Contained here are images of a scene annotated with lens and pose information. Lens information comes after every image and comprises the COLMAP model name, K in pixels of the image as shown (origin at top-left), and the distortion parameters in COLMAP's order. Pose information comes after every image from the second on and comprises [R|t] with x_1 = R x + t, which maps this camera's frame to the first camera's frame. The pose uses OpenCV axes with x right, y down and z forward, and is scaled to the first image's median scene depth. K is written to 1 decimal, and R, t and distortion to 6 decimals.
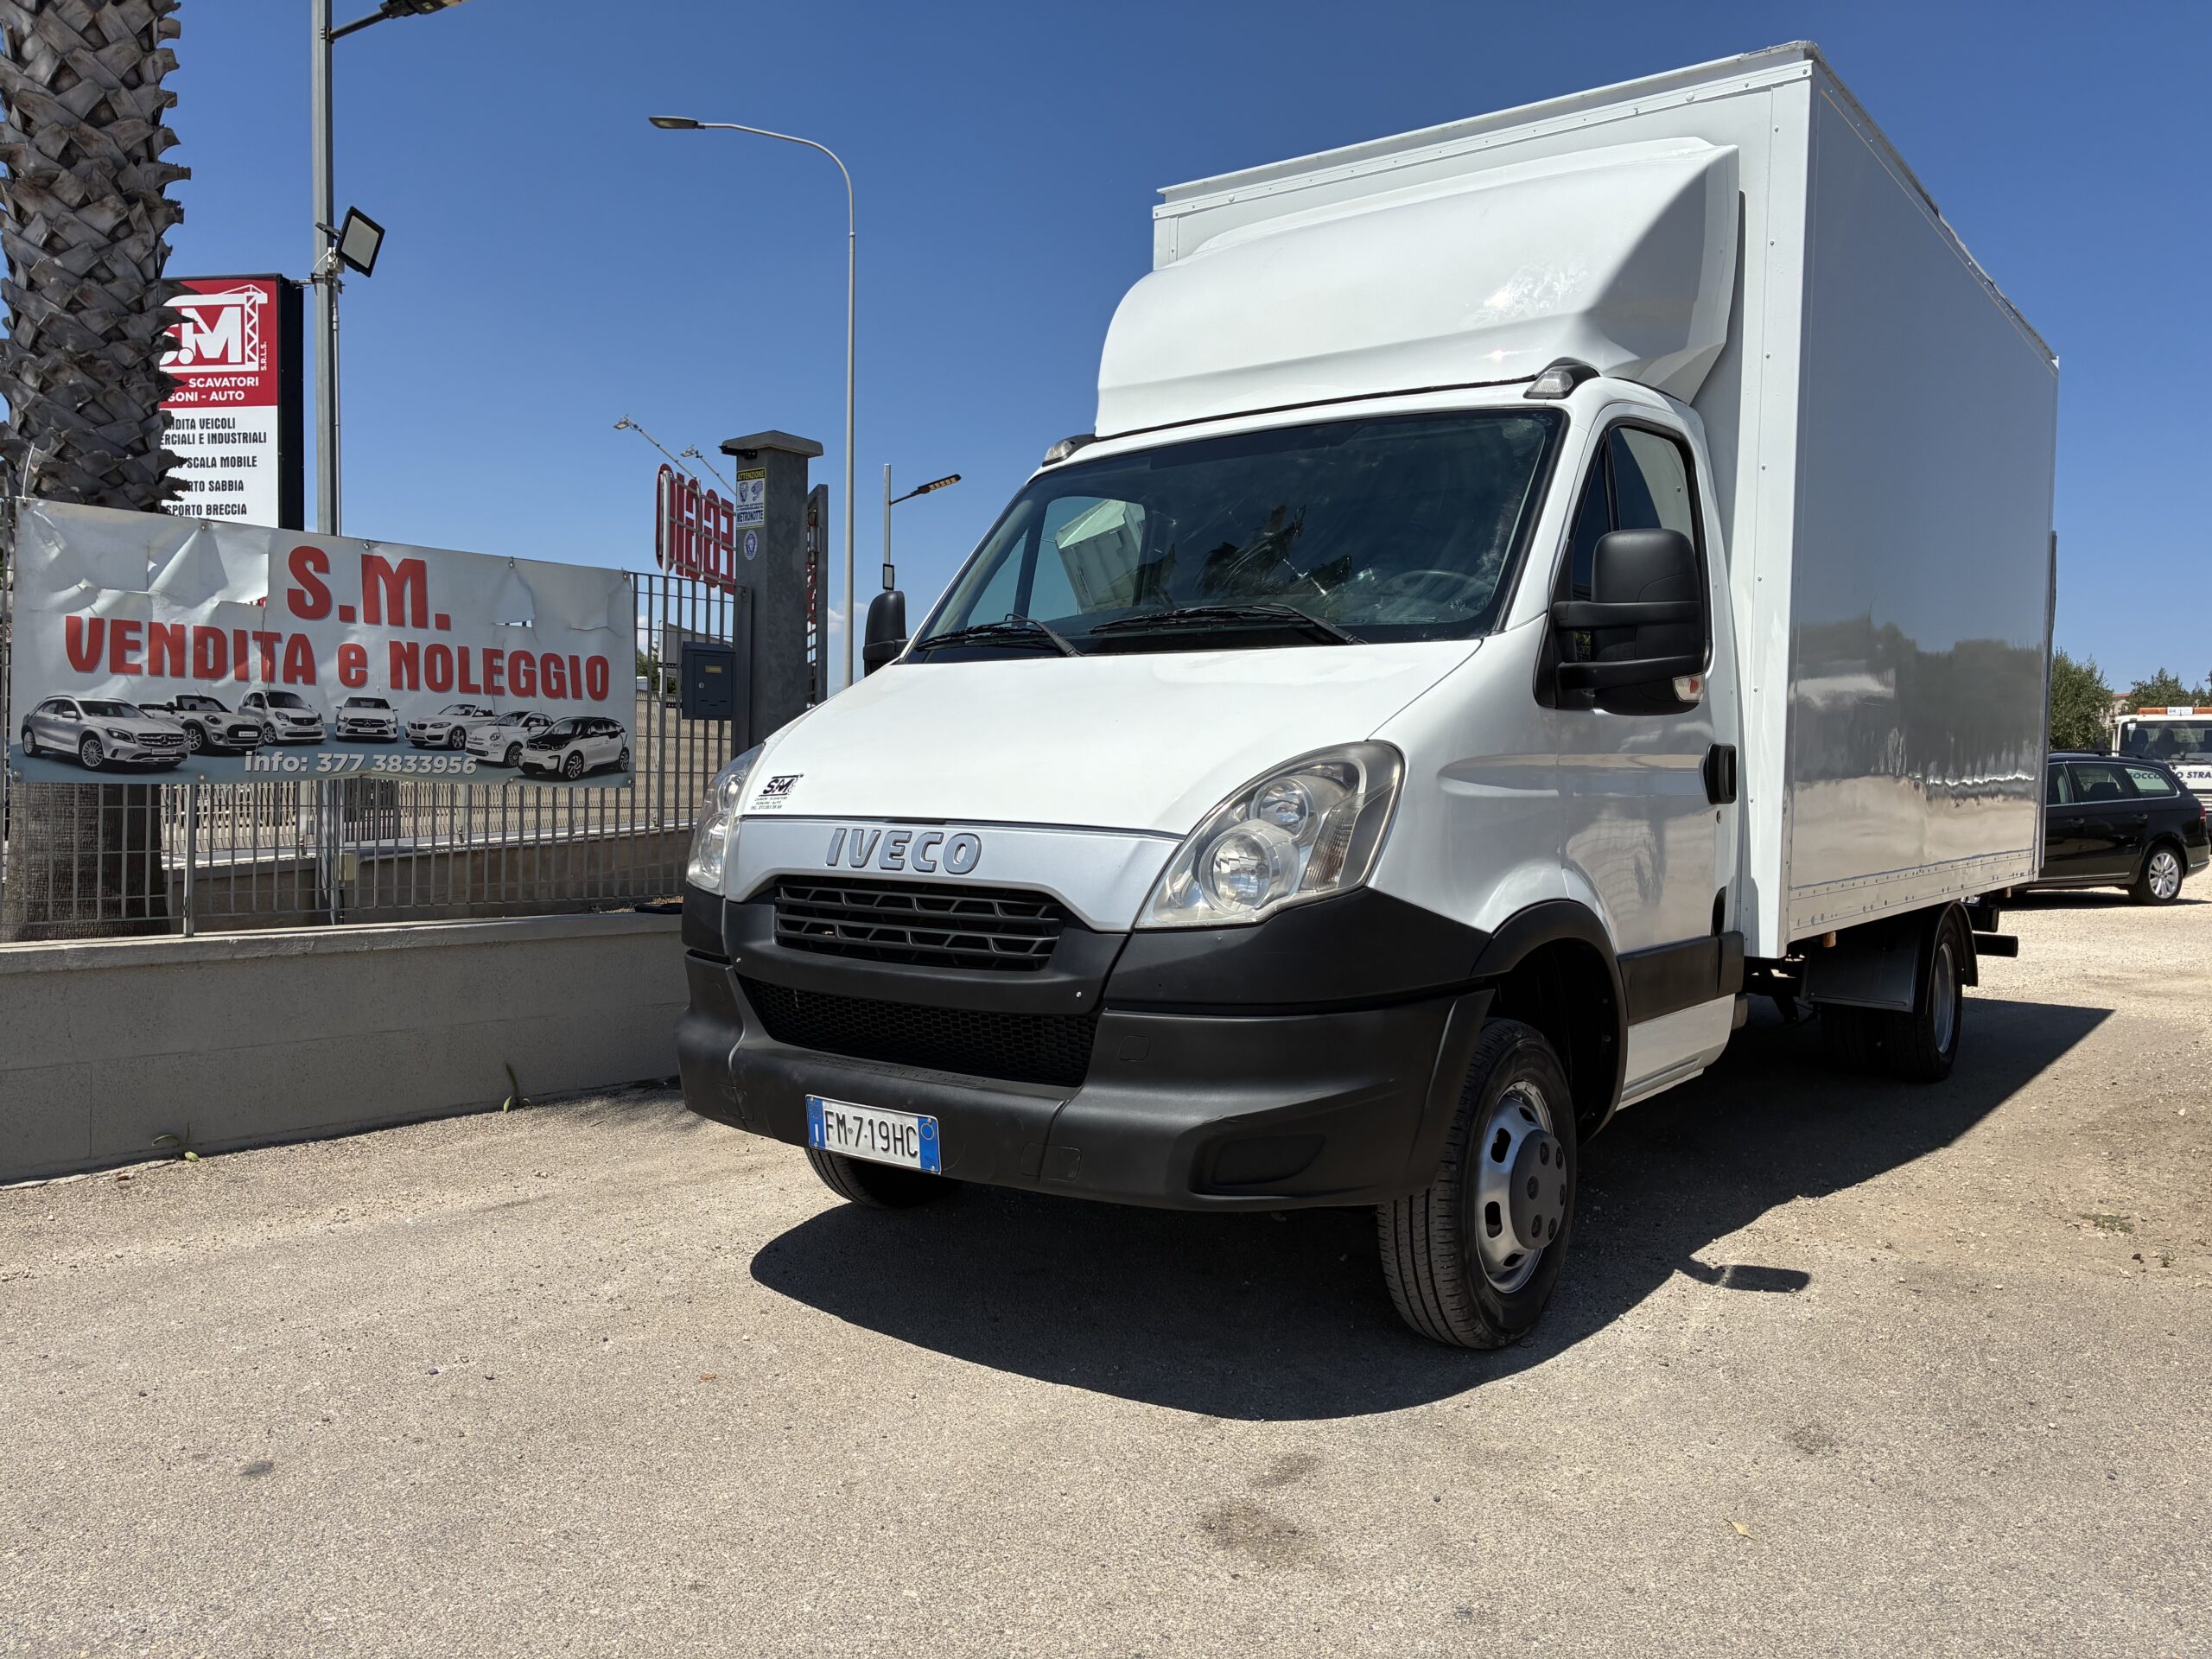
lens RADIAL K [[1681.9, 0, 1153.0], [0, 1681.9, 769.6], [0, 0, 1]] dist [0.042271, -0.050178]
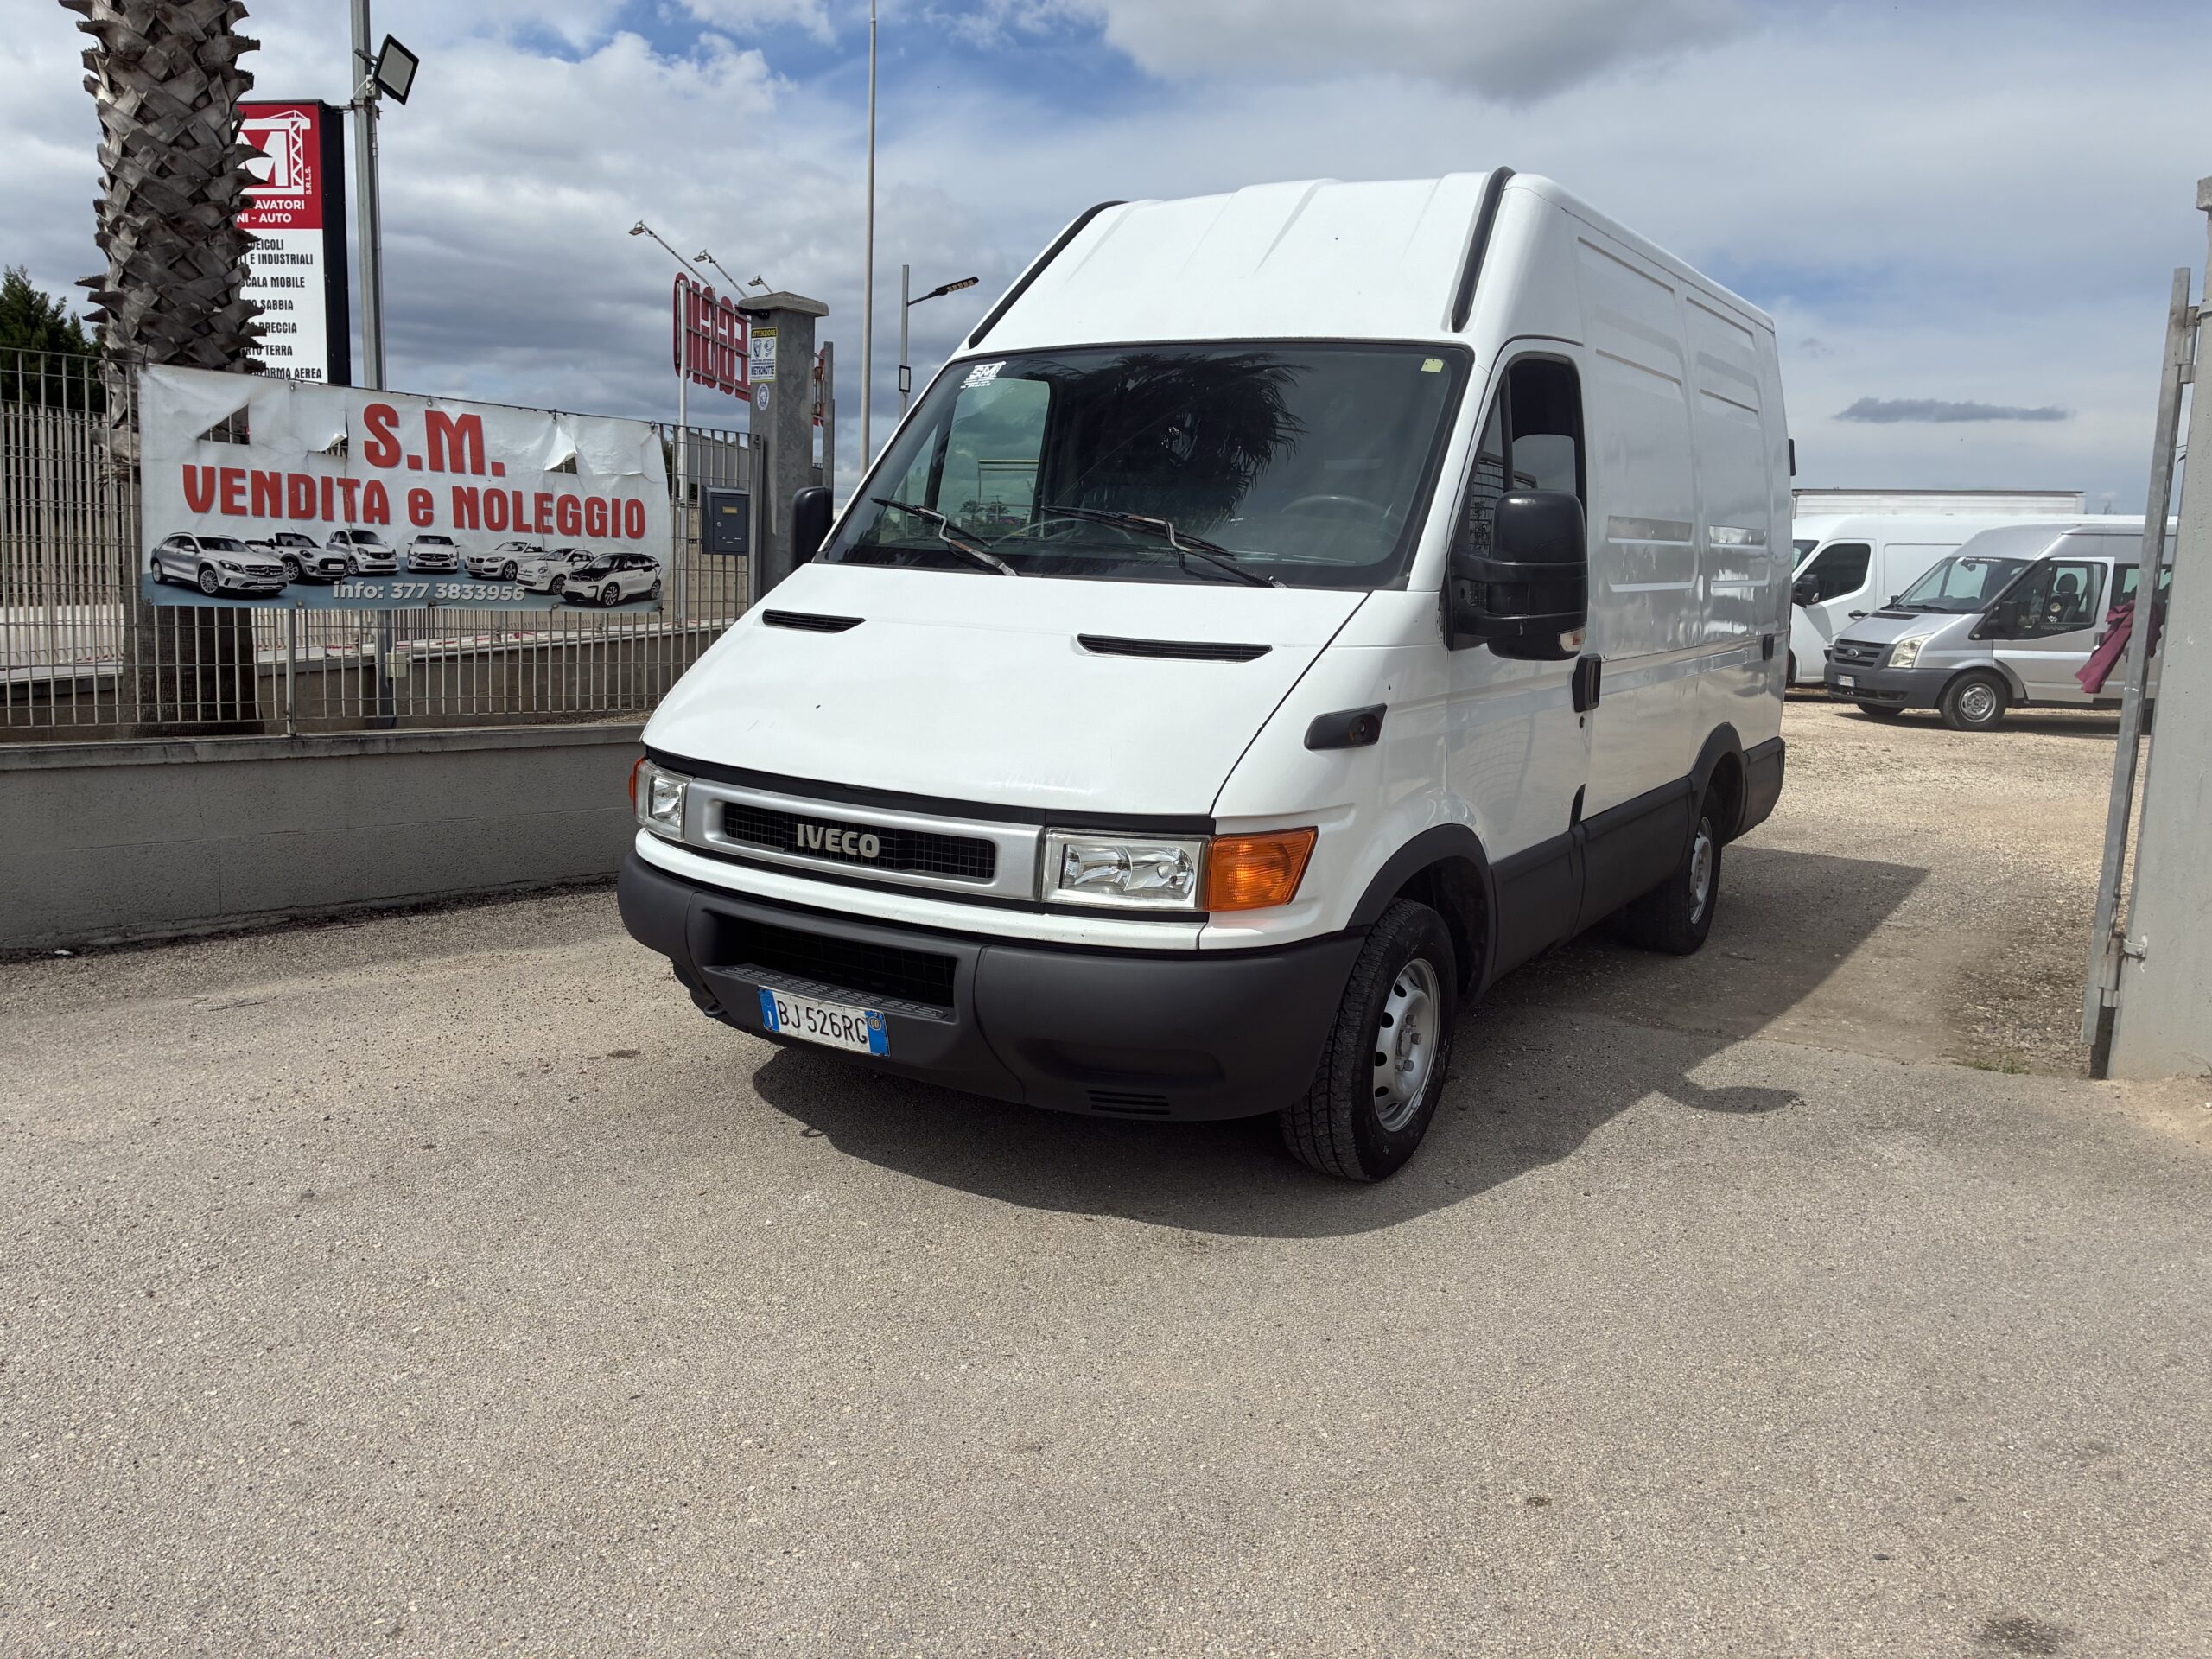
lens RADIAL K [[1681.9, 0, 1138.8], [0, 1681.9, 783.7], [0, 0, 1]] dist [0.042271, -0.050178]
pose [[0.999334, 0.033860, -0.013624, 0.037411], [-0.031844, 0.991286, 0.127822, -0.034869], [0.017834, -0.127303, 0.991703, -0.150729]]
